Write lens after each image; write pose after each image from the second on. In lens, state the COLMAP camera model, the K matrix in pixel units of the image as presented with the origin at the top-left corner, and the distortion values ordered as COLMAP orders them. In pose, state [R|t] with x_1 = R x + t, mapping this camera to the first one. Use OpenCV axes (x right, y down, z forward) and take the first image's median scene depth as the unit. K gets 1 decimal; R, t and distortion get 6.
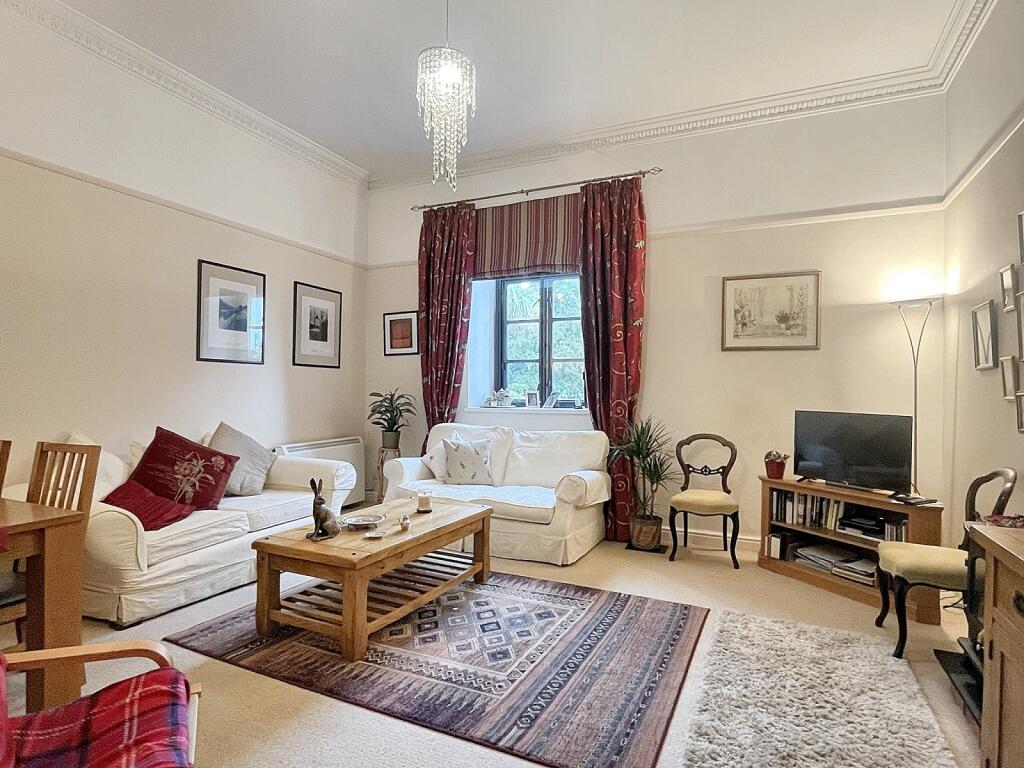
lens RADIAL K [[560.7, 0, 516.4], [0, 560.7, 387.3], [0, 0, 1]] dist [-0.002246, -0.000952]
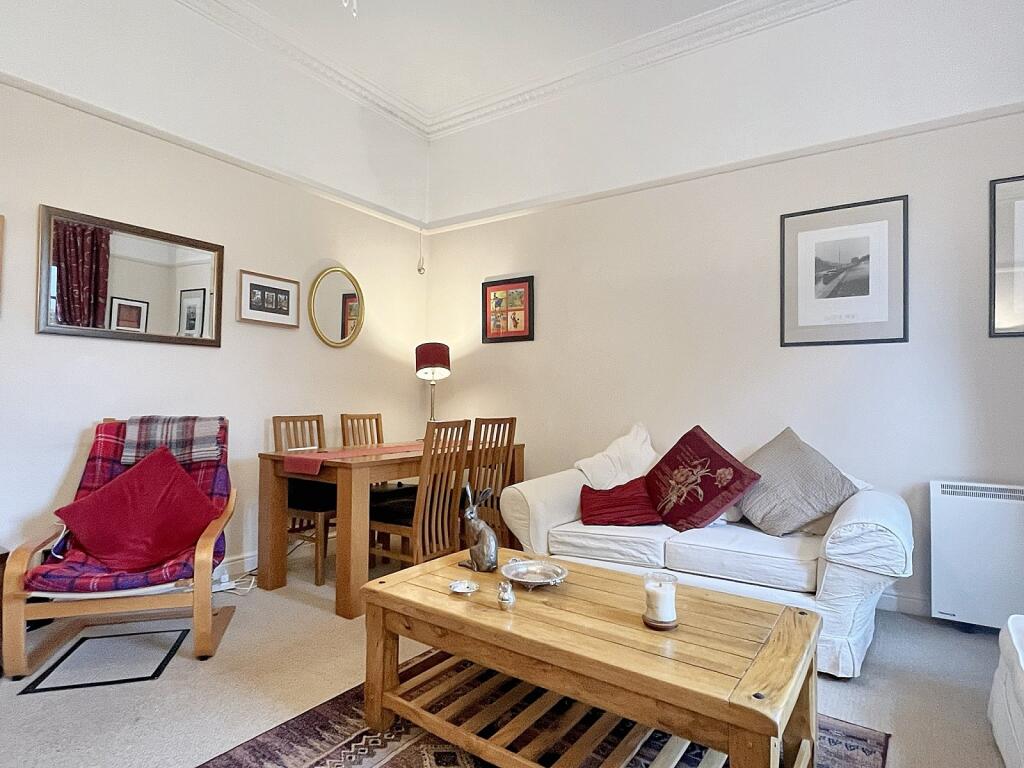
lens RADIAL K [[560.7, 0, 516.4], [0, 560.7, 387.3], [0, 0, 1]] dist [-0.002246, -0.000952]
pose [[-0.167792, 0.006154, -0.985803, 0.251724], [0.005279, 0.999972, 0.005344, 0.003673], [0.985808, -0.004307, -0.167820, 0.737557]]
